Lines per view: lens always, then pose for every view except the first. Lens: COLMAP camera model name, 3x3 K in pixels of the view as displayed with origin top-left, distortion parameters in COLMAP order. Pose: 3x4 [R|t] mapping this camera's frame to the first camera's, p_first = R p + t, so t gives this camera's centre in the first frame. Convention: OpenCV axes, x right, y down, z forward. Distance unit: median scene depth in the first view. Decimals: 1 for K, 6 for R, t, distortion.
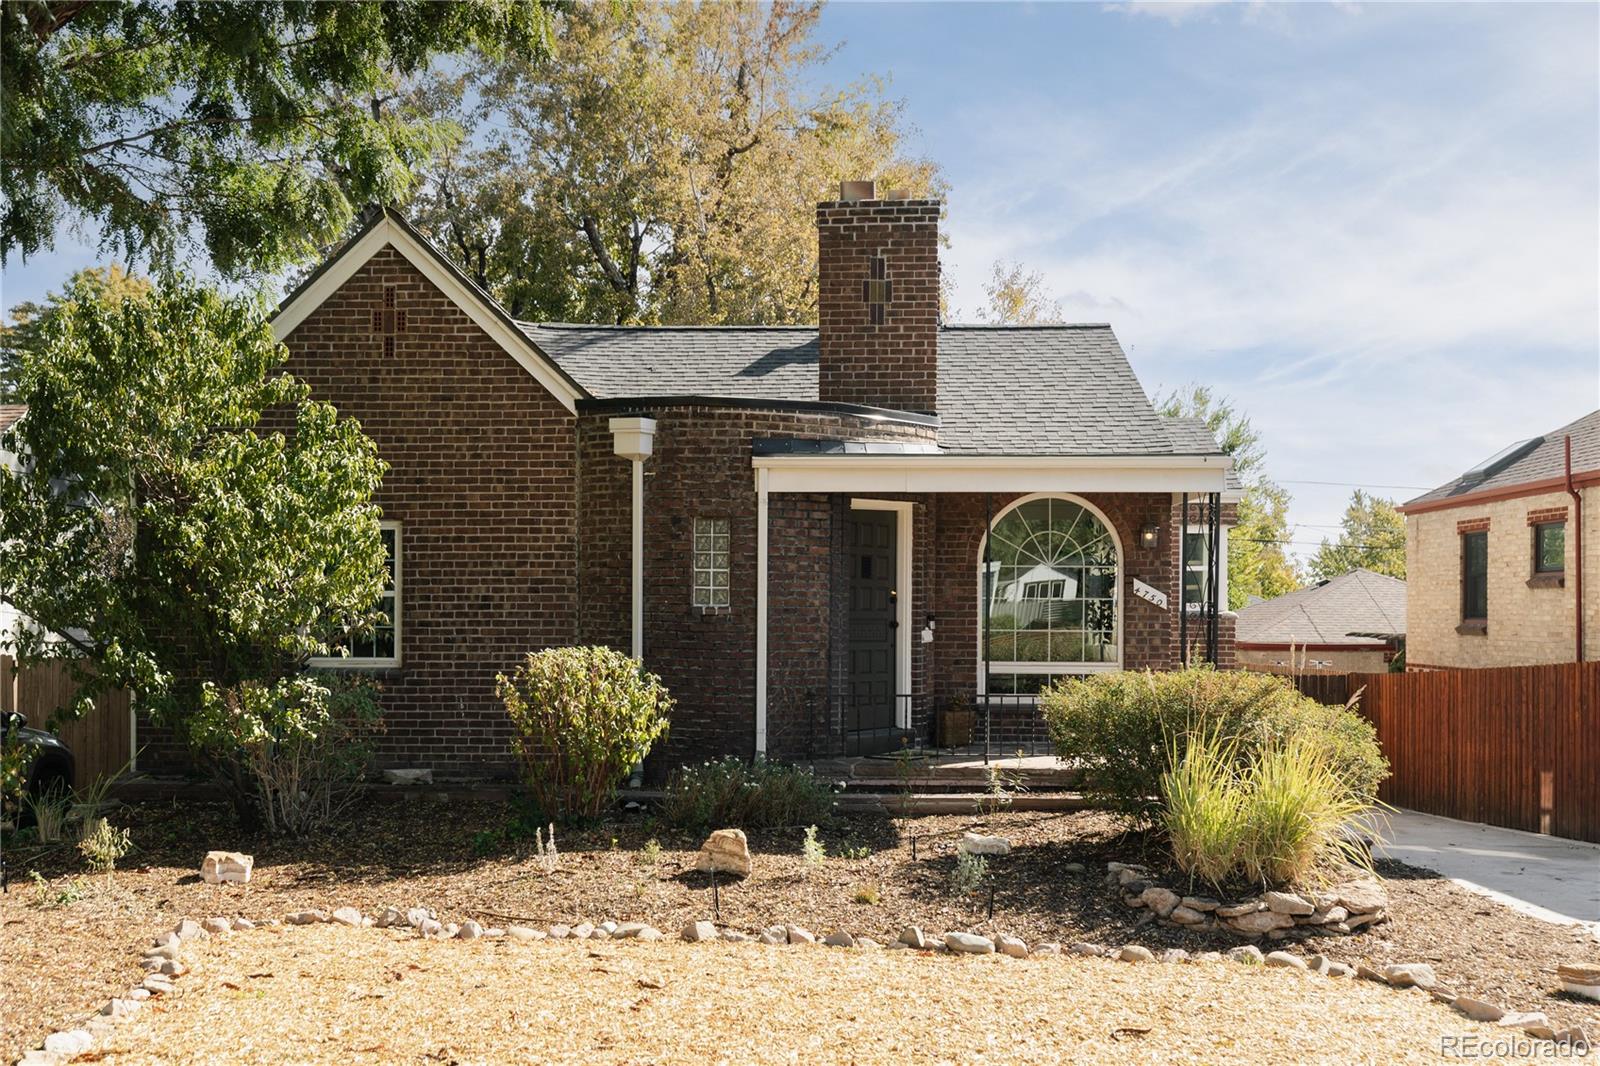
lens RADIAL K [[1688.7, 0, 774.9], [0, 1688.7, 577.9], [0, 0, 1]] dist [0.001182, 0.000000]
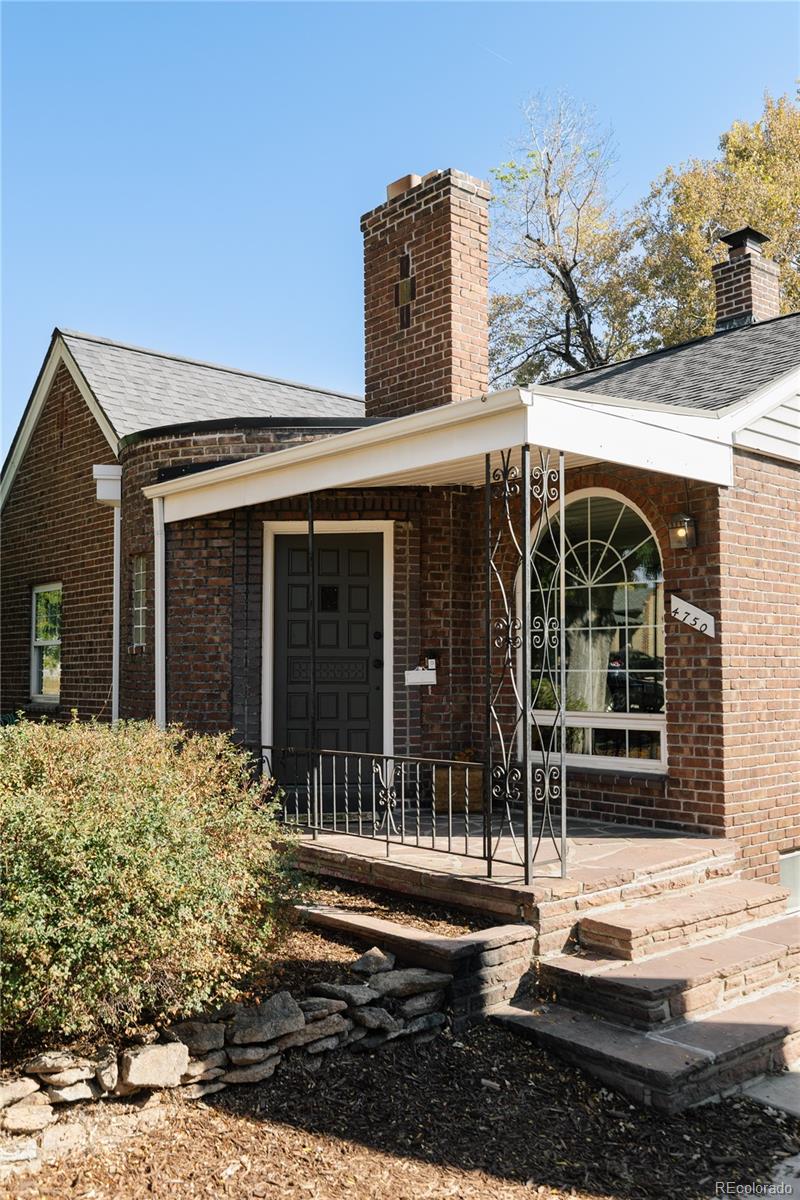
lens RADIAL K [[1061.5, 0, 403.2], [0, 1061.5, 596.4], [0, 0, 1]] dist [0.008859, -0.029453]
pose [[0.671356, -0.058048, -0.738858, 0.480973], [0.017993, 0.997911, -0.062051, 0.027254], [0.740916, 0.028364, 0.670998, 0.644305]]
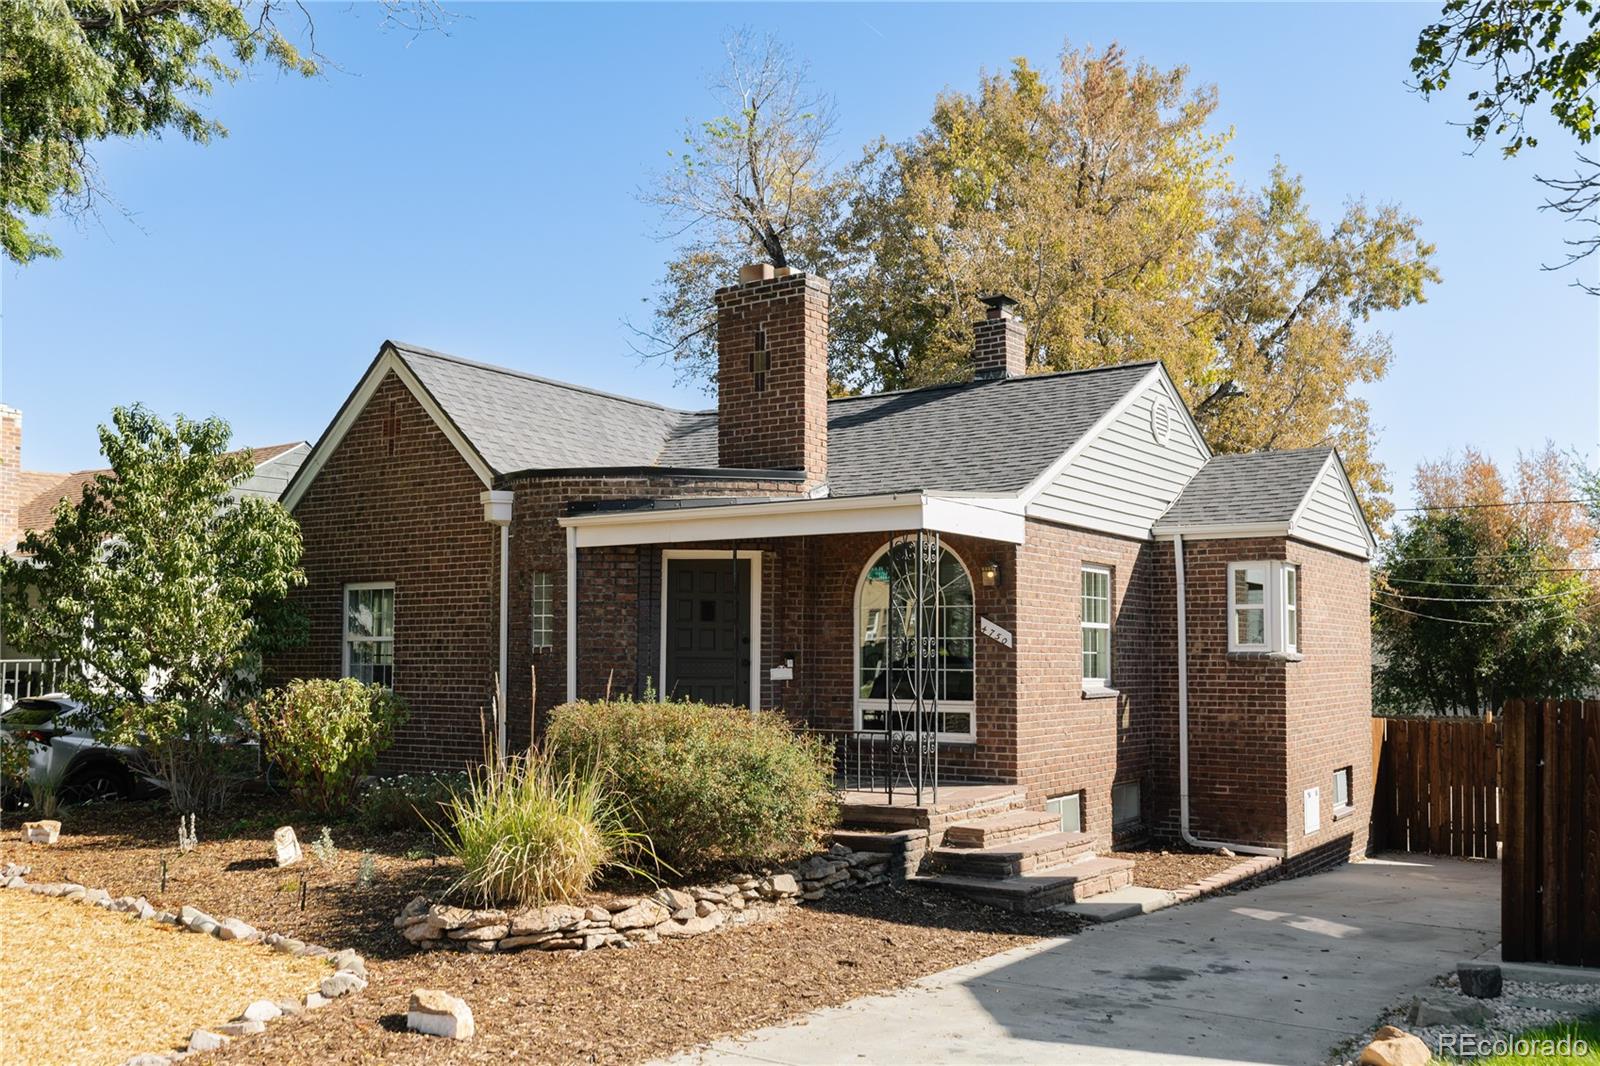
lens RADIAL K [[1496.4, 0, 800.3], [0, 1496.4, 542.3], [0, 0, 1]] dist [0.034027, 0.000000]
pose [[0.840381, -0.043599, -0.540239, 0.626510], [0.010585, 0.997889, -0.064067, 0.012199], [0.541892, 0.048122, 0.839069, 0.201741]]
